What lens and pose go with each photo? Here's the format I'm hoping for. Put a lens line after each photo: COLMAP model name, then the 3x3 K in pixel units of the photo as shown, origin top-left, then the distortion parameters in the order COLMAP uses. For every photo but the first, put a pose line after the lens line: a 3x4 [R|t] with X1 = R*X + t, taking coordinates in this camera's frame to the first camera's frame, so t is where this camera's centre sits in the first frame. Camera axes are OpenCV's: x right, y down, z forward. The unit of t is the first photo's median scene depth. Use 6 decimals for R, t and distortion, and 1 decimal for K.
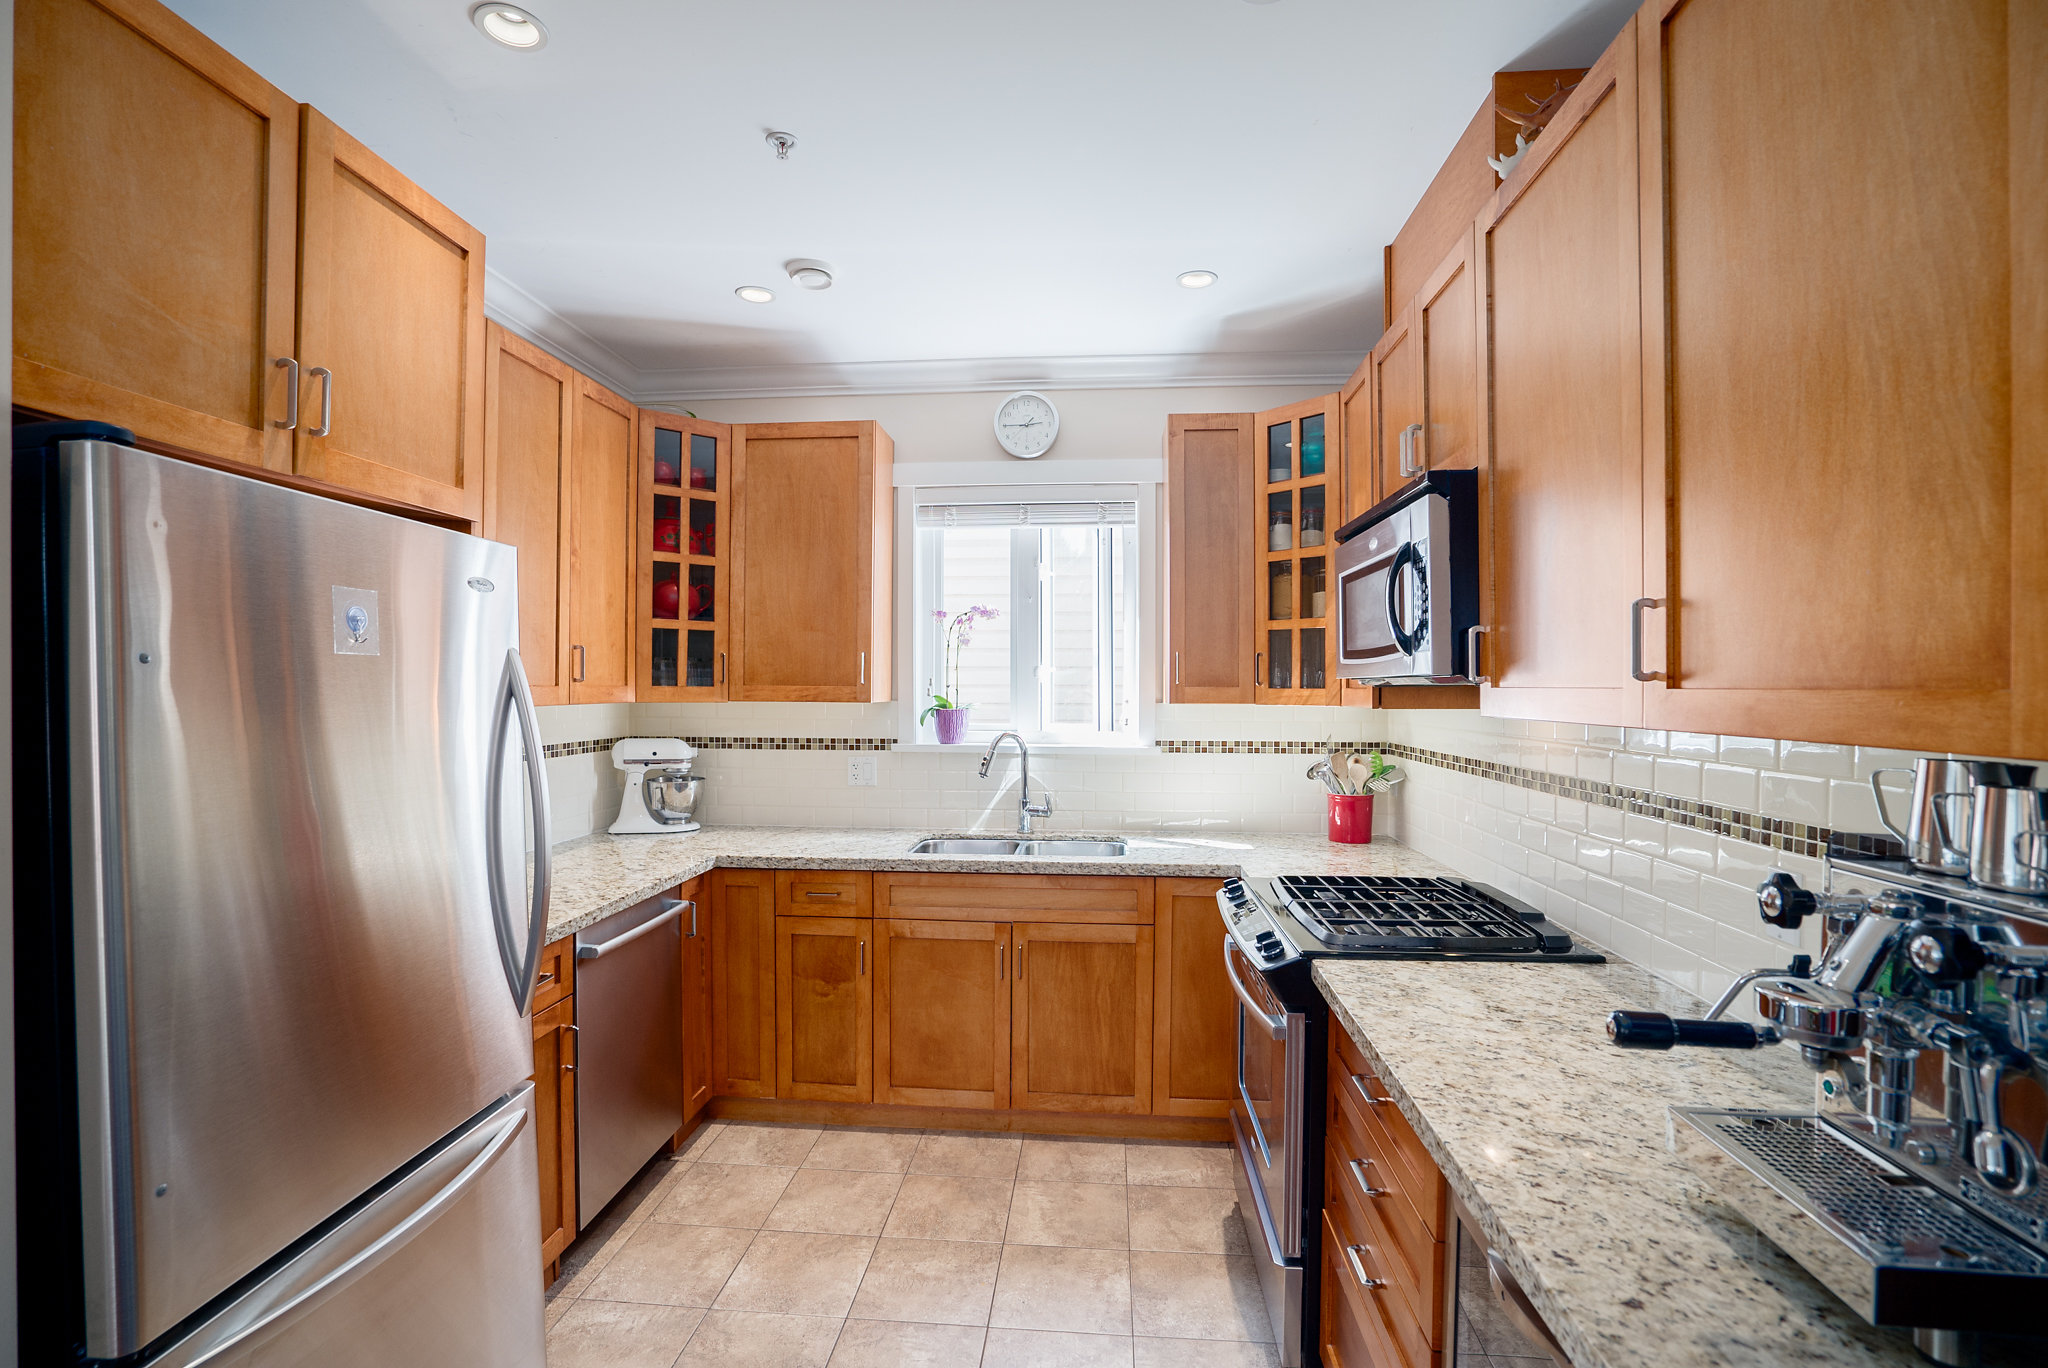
lens RADIAL K [[947.9, 0, 1027.4], [0, 947.9, 691.7], [0, 0, 1]] dist [-0.059531, 0.024190]
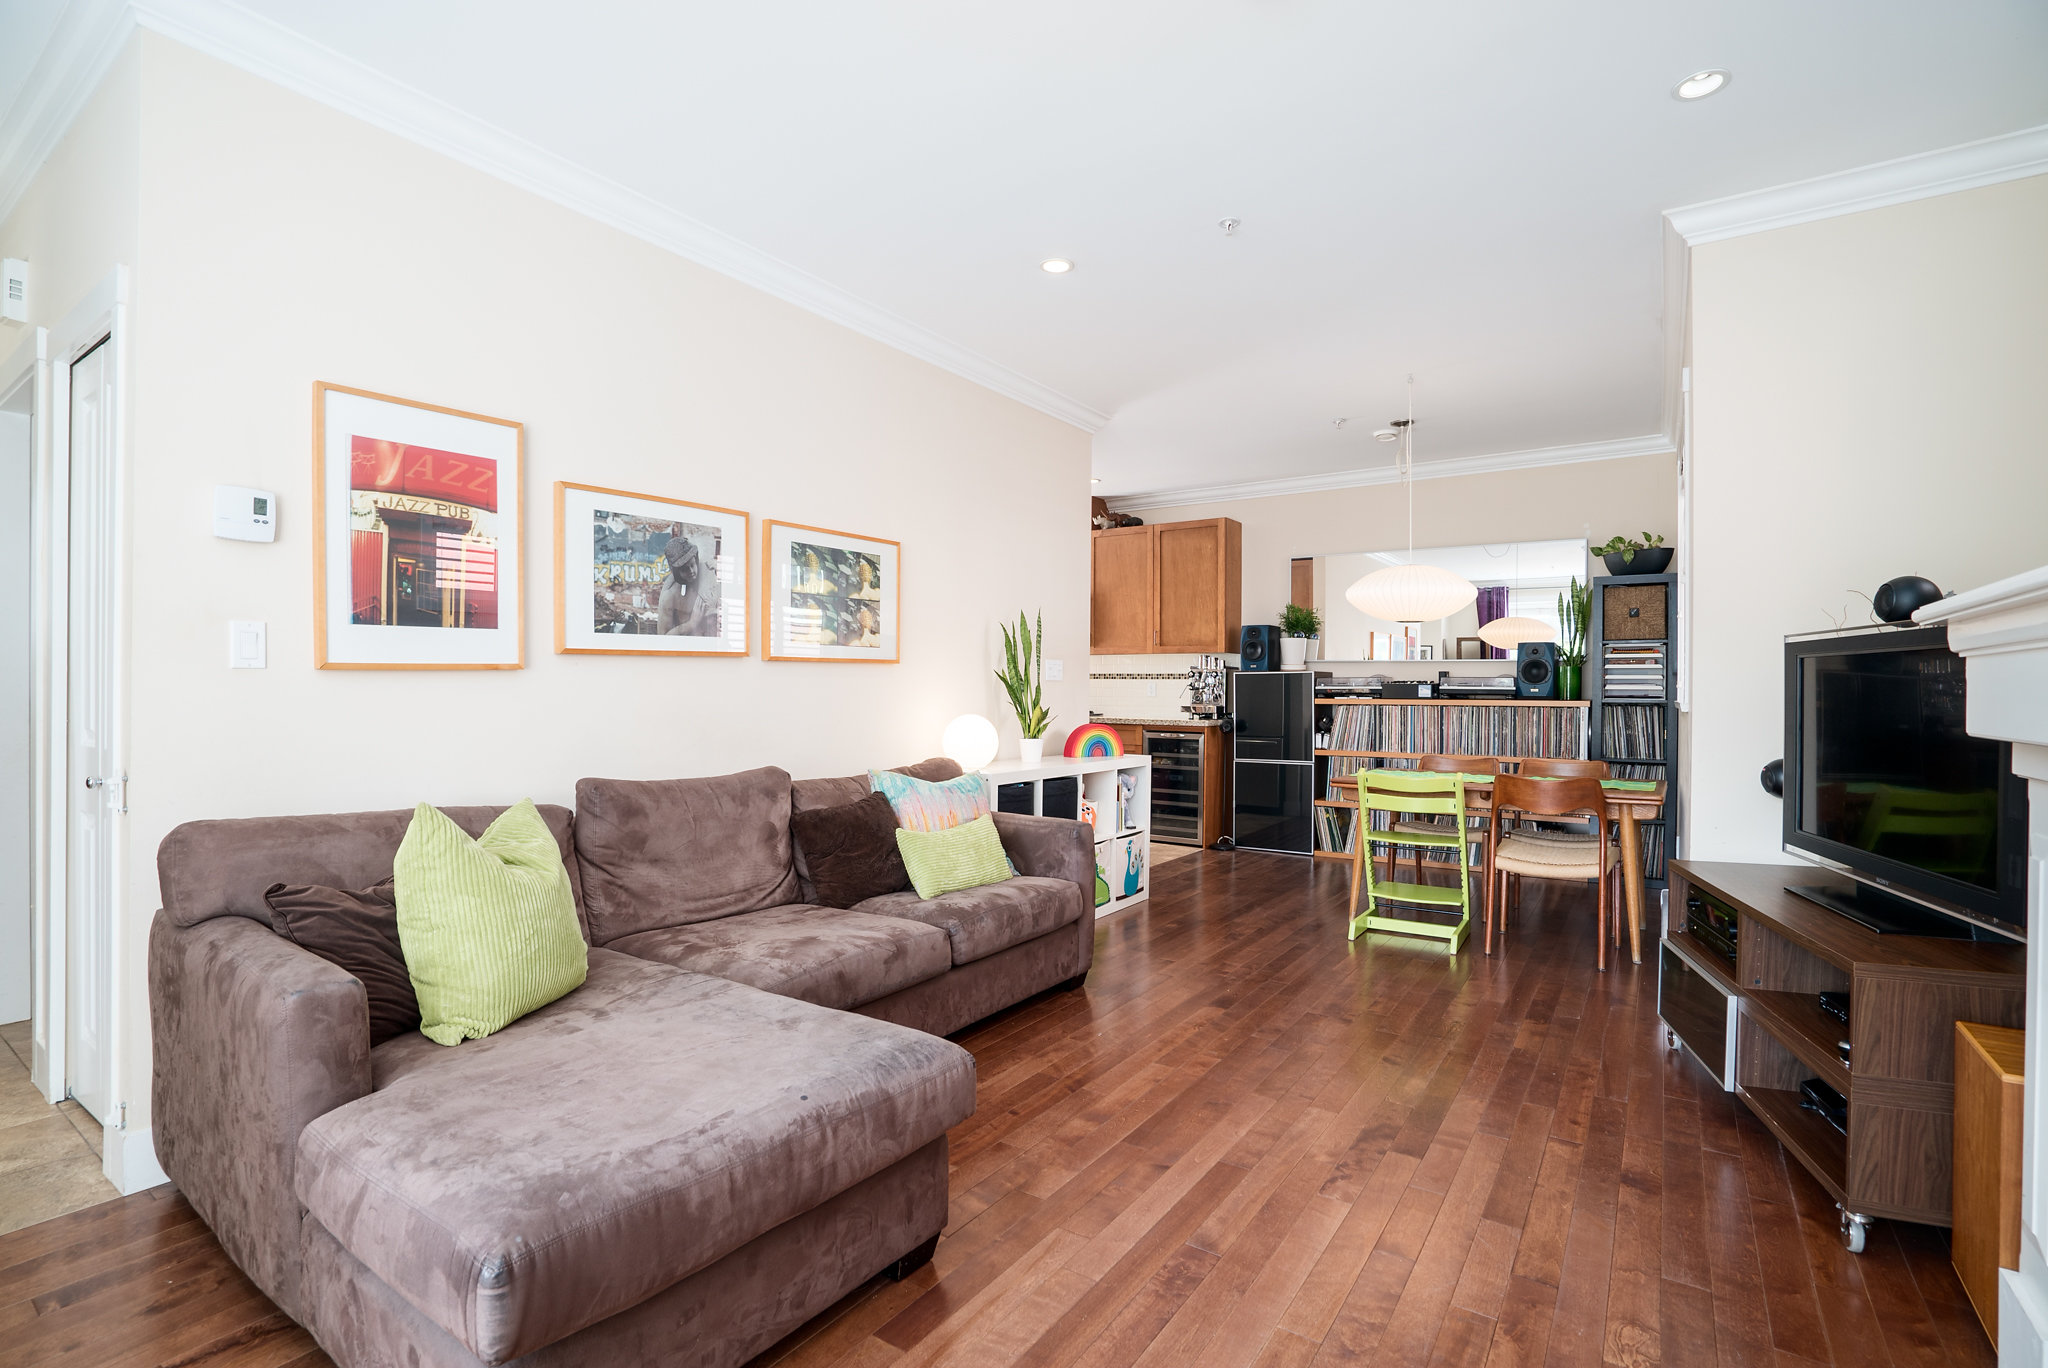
lens RADIAL K [[927.3, 0, 1026.4], [0, 927.3, 691.9], [0, 0, 1]] dist [-0.012050, 0.004829]
pose [[0.488567, -0.001443, 0.872525, -2.247128], [-0.004052, 0.999984, 0.003922, 0.122843], [-0.872517, -0.005451, 0.488553, -0.522037]]
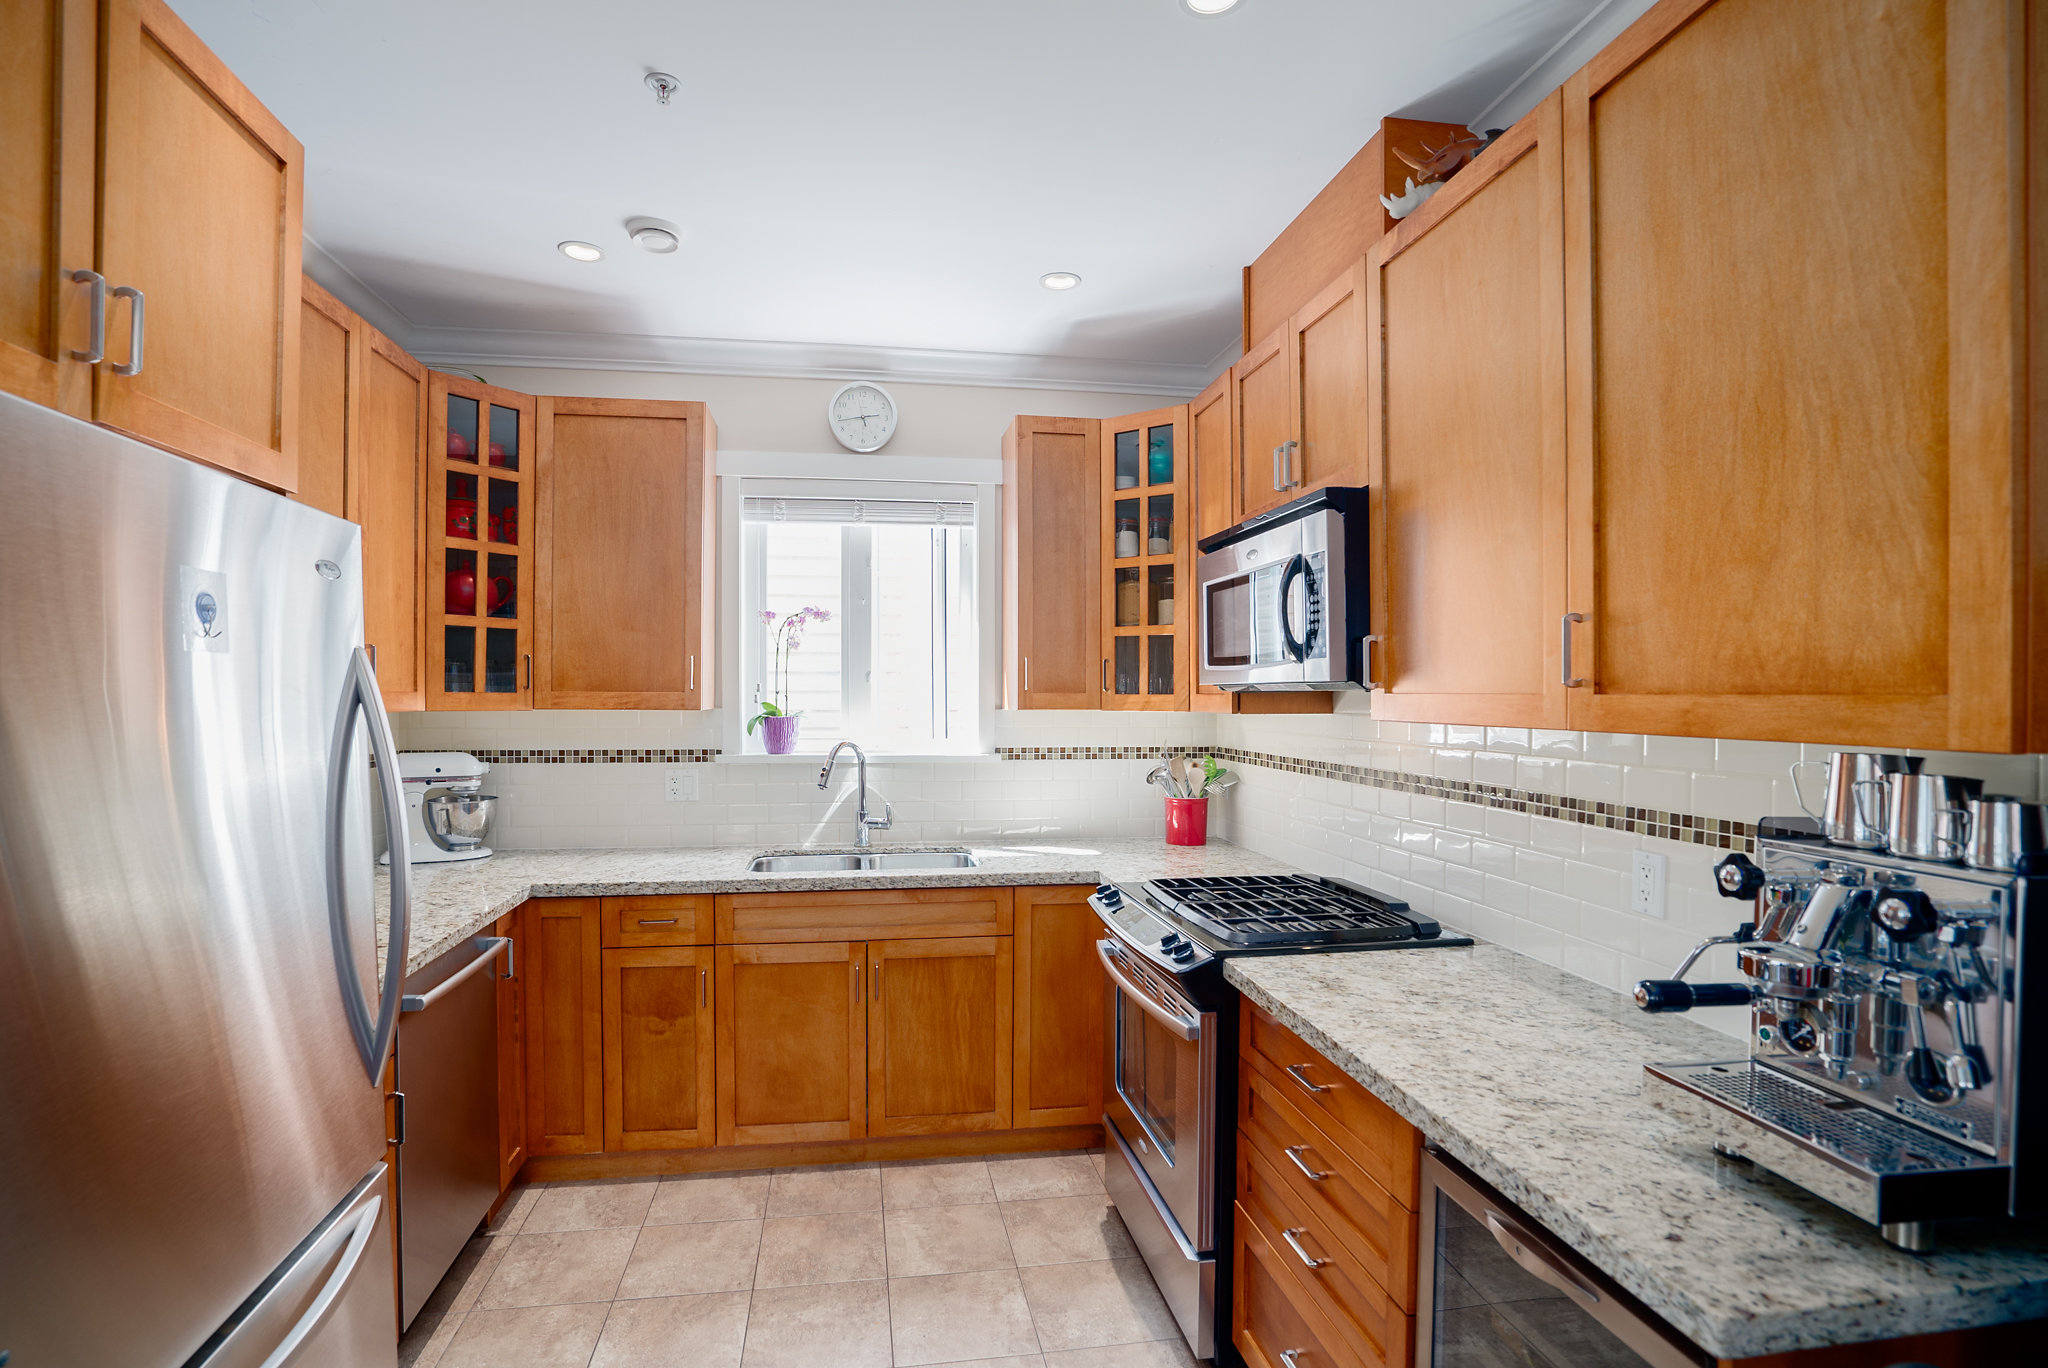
lens RADIAL K [[979.3, 0, 1006.3], [0, 979.3, 701.6], [0, 0, 1]] dist [-0.061906, 0.028528]
pose [[0.971229, -0.002361, 0.238135, -0.130366], [0.001464, 0.999991, 0.003944, -0.000009], [-0.238142, -0.003482, 0.971224, 0.018940]]
